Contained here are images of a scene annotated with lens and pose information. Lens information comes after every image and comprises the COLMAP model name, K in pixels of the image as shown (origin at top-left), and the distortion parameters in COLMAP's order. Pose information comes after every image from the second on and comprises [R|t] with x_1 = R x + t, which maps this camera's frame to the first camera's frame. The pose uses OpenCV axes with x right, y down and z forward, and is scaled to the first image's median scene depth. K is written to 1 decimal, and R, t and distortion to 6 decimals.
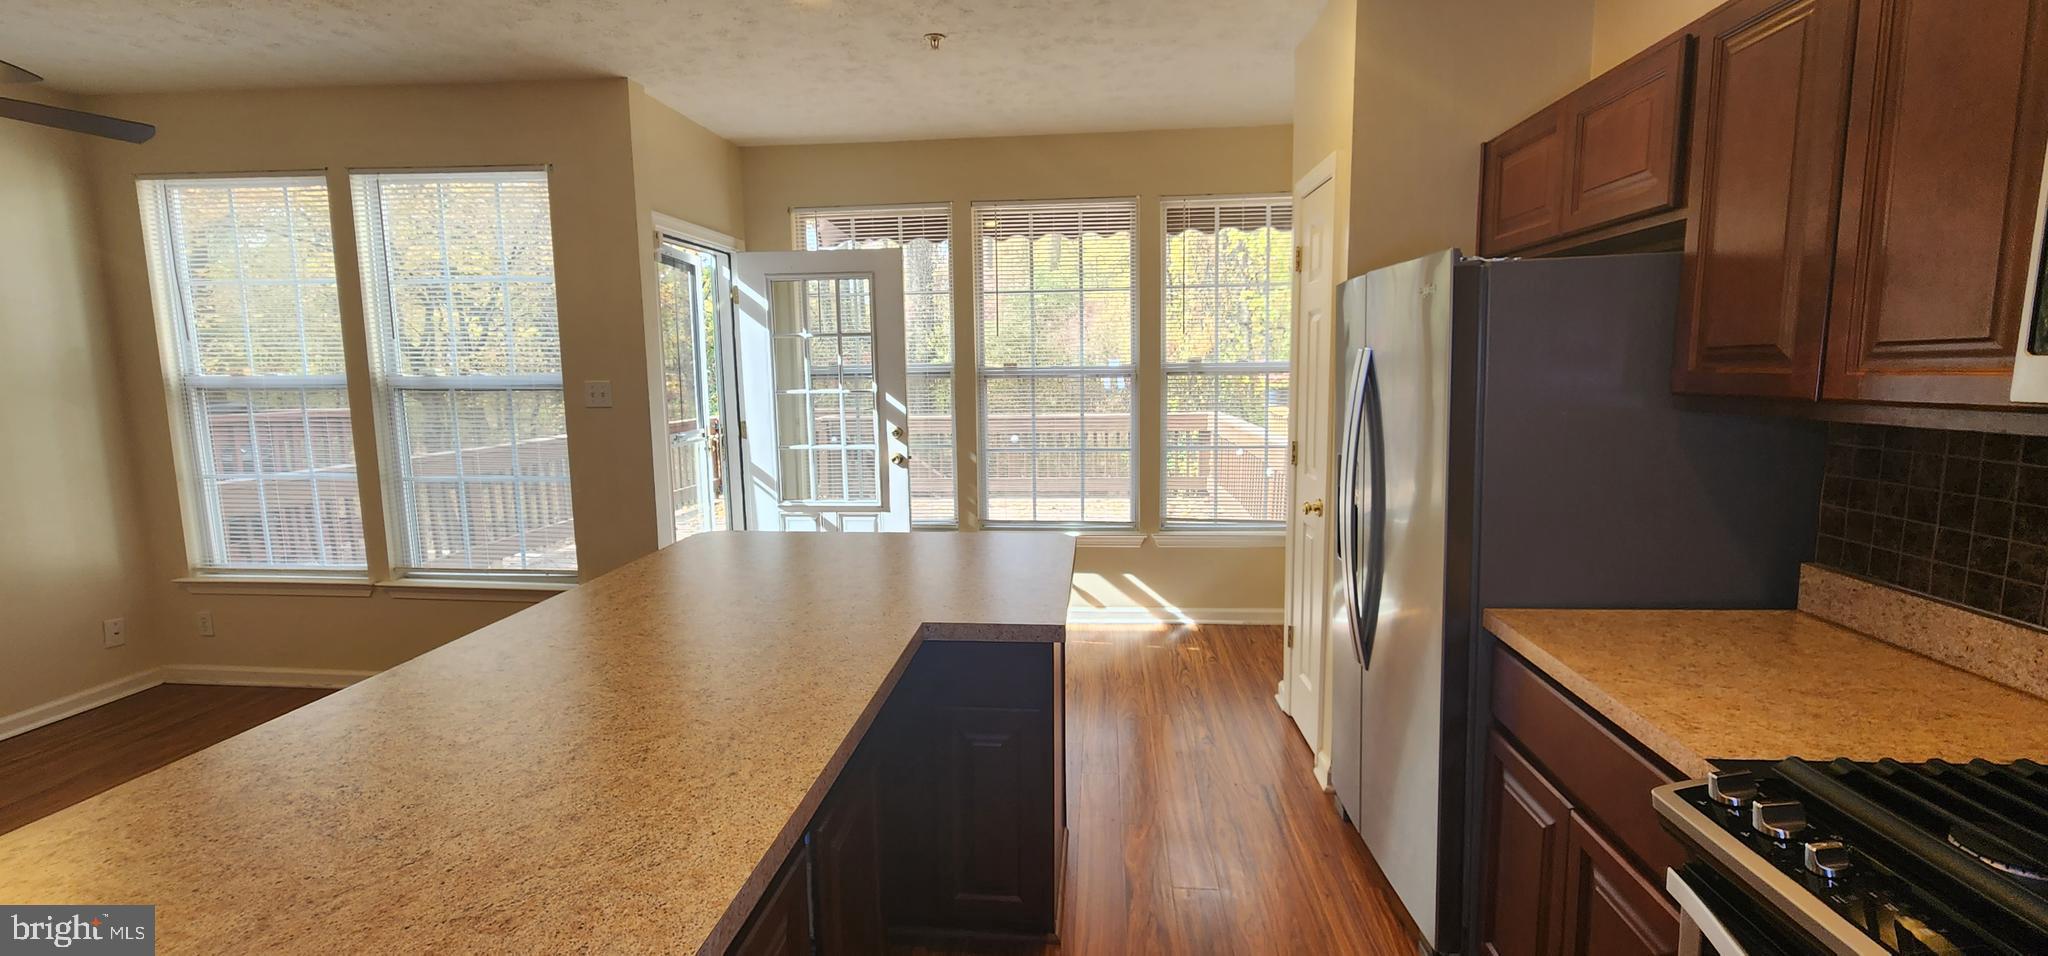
lens RADIAL K [[881.4, 0, 1024.0], [0, 881.4, 478.0], [0, 0, 1]] dist [0.000634, 0.000087]
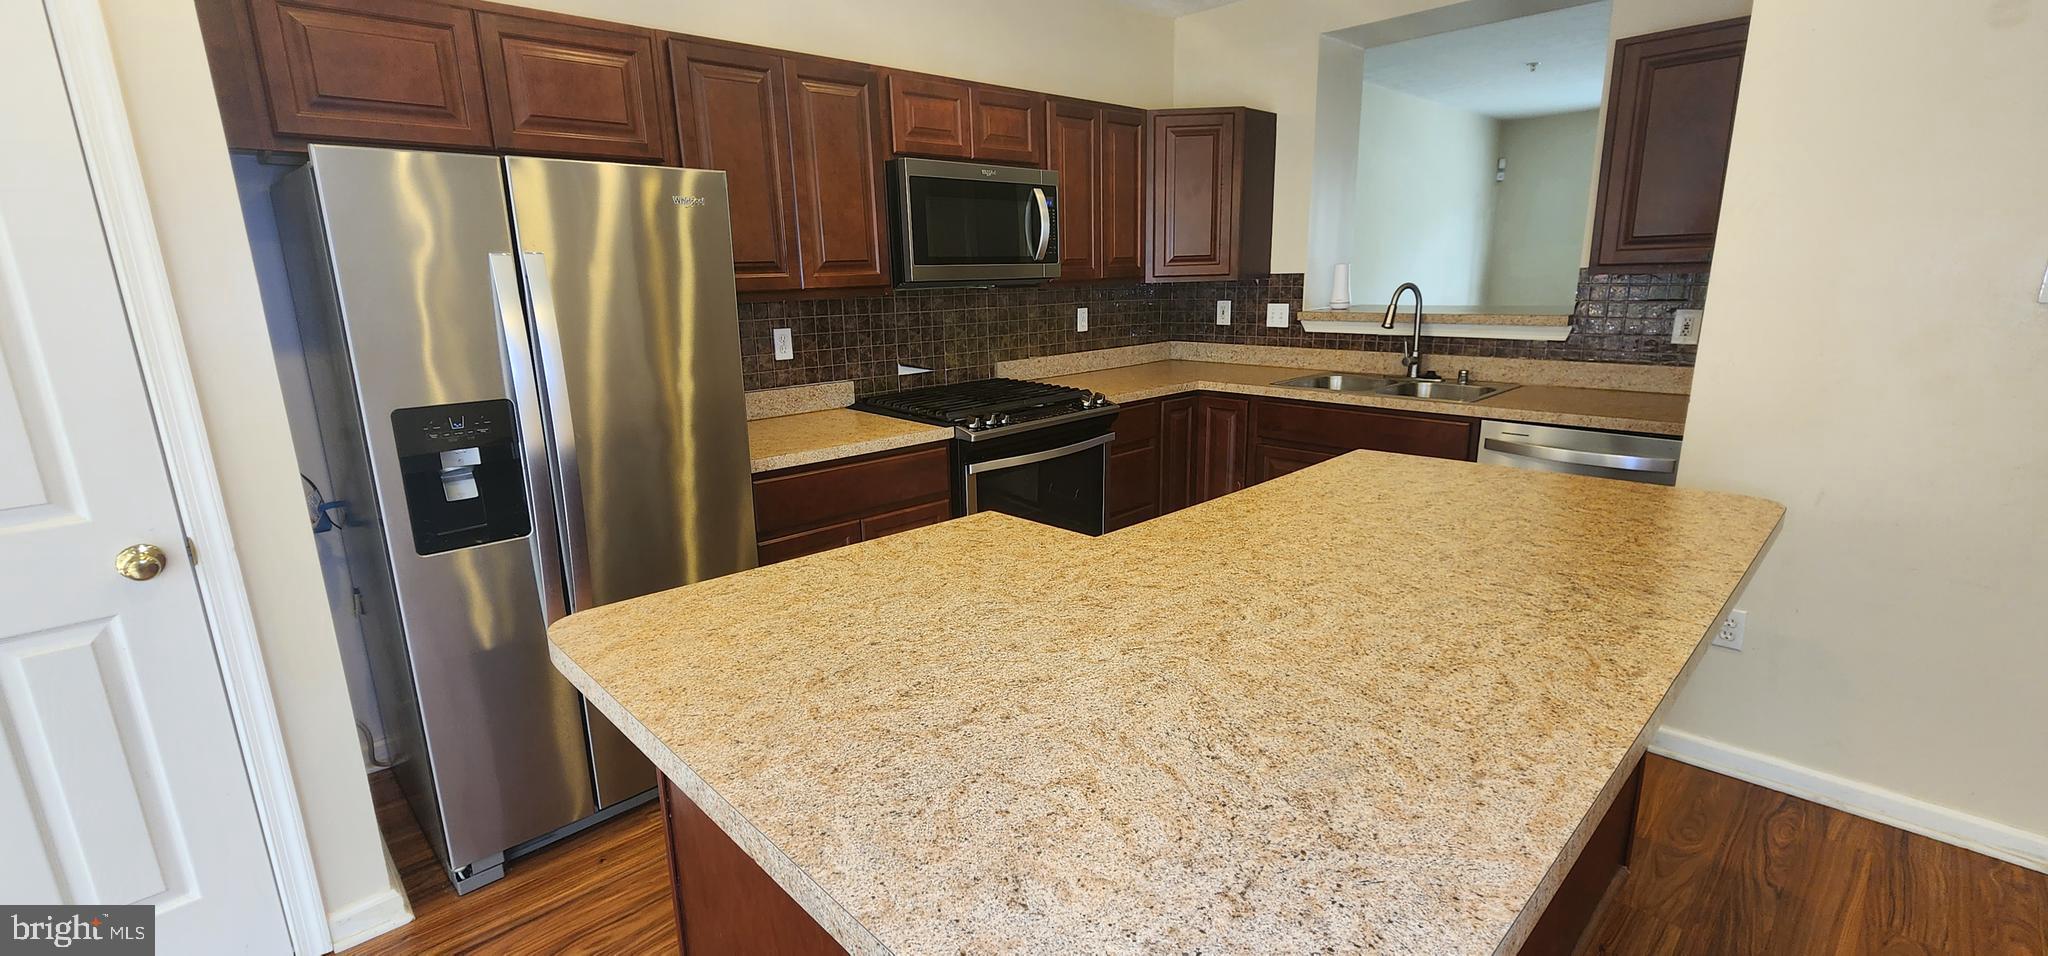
lens RADIAL K [[863.7, 0, 1013.0], [0, 863.7, 481.5], [0, 0, 1]] dist [-0.003063, -0.000107]
pose [[-0.749993, -0.121240, 0.650239, -0.249872], [0.120997, 0.941323, 0.315074, -0.073513], [-0.650284, 0.314980, -0.691316, 0.661477]]
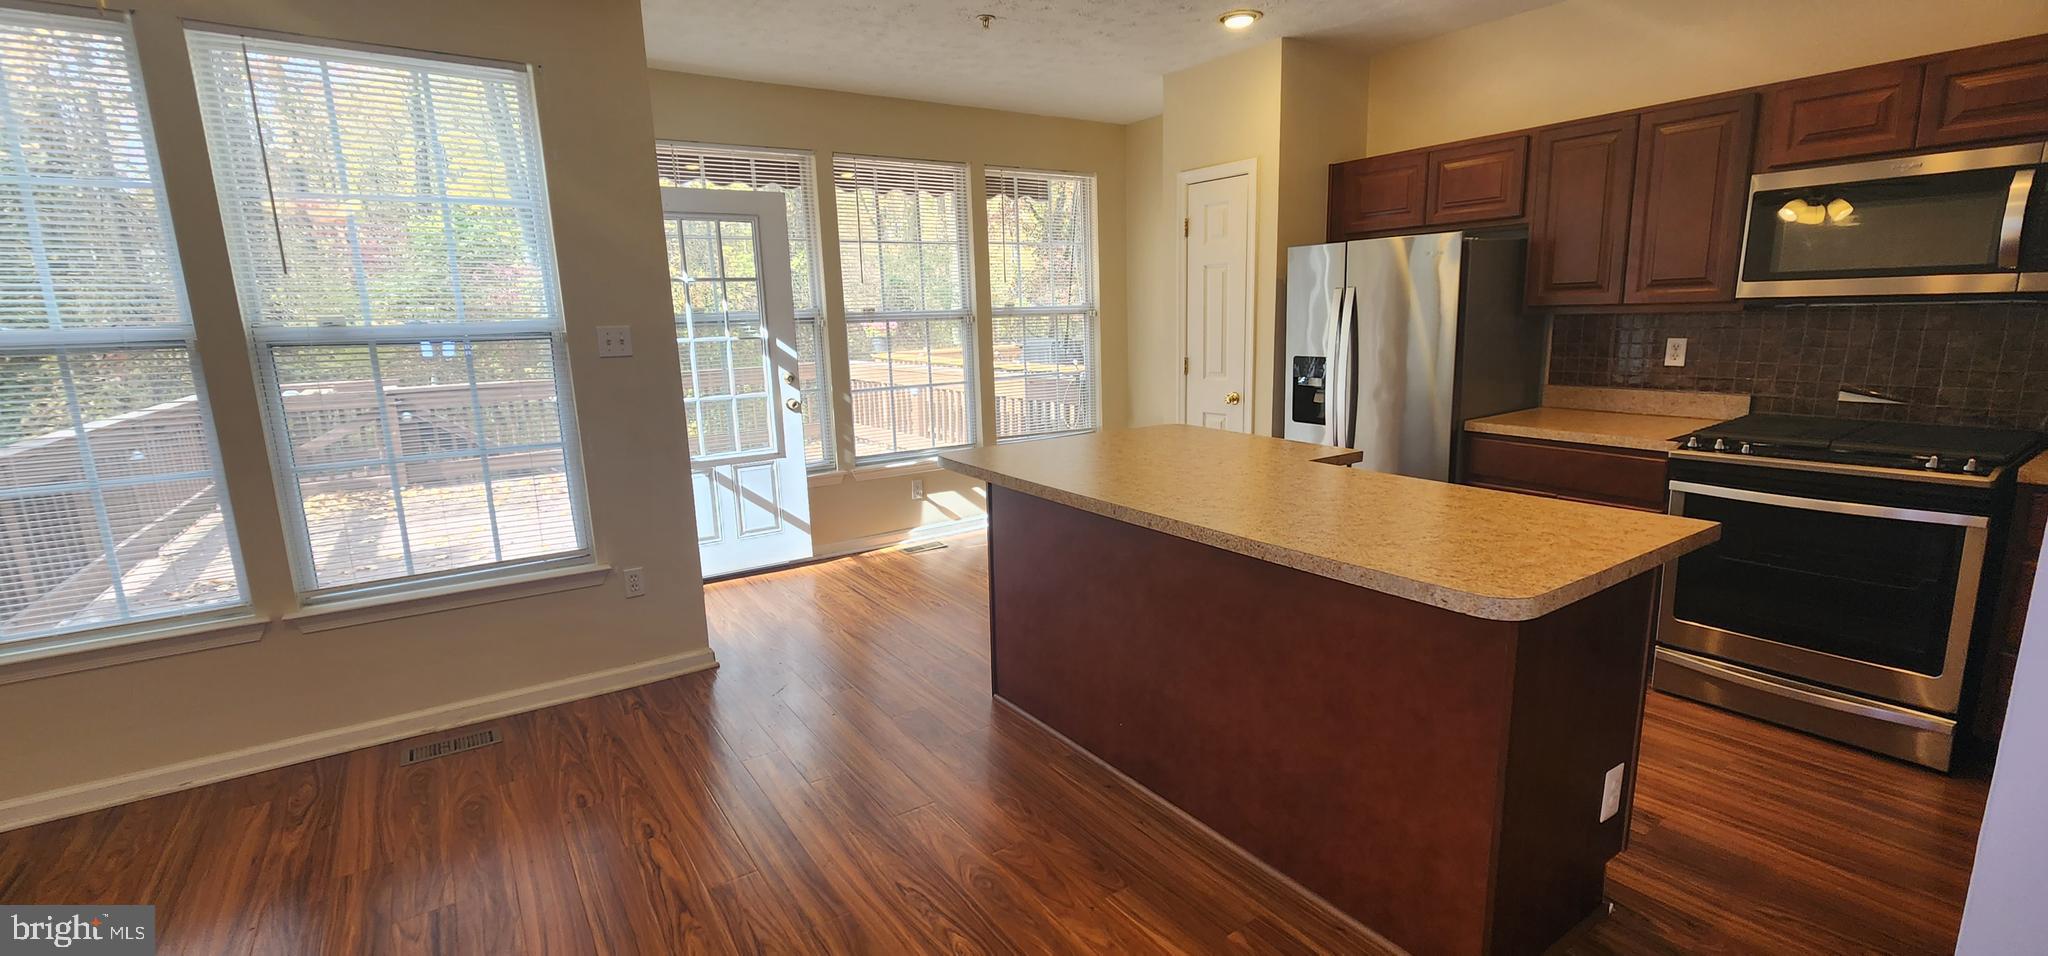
lens RADIAL K [[873.5, 0, 1024.0], [0, 873.5, 478.0], [0, 0, 1]] dist [-0.001676, -0.000223]
pose [[0.766395, -0.127824, 0.629524, -0.584670], [0.098192, 0.991796, 0.081842, 0.006760], [-0.634821, -0.000909, 0.772659, 0.055769]]
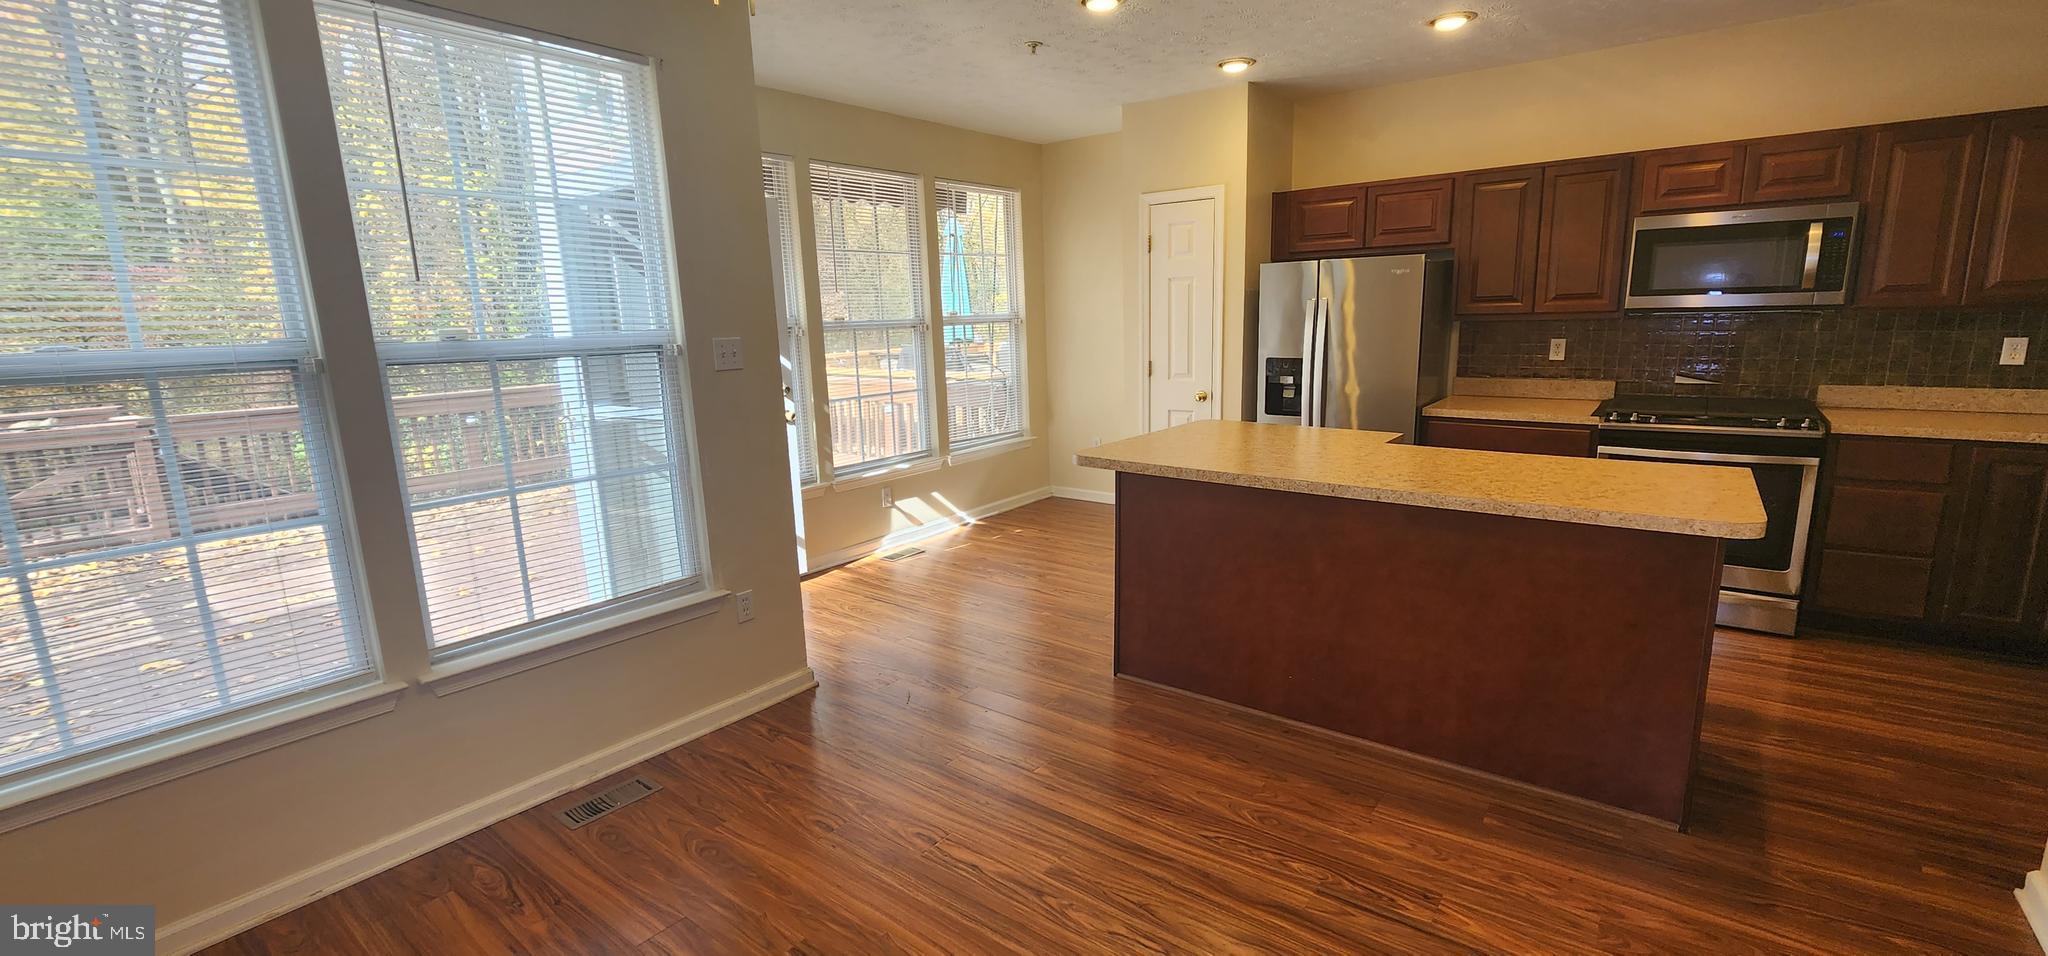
lens RADIAL K [[863.7, 0, 1013.0], [0, 863.7, 481.5], [0, 0, 1]] dist [-0.003063, -0.000107]
pose [[0.535489, -0.166034, 0.828060, -0.824499], [0.129249, 0.985046, 0.113928, -0.027561], [-0.834593, 0.046019, 0.548941, 0.265570]]
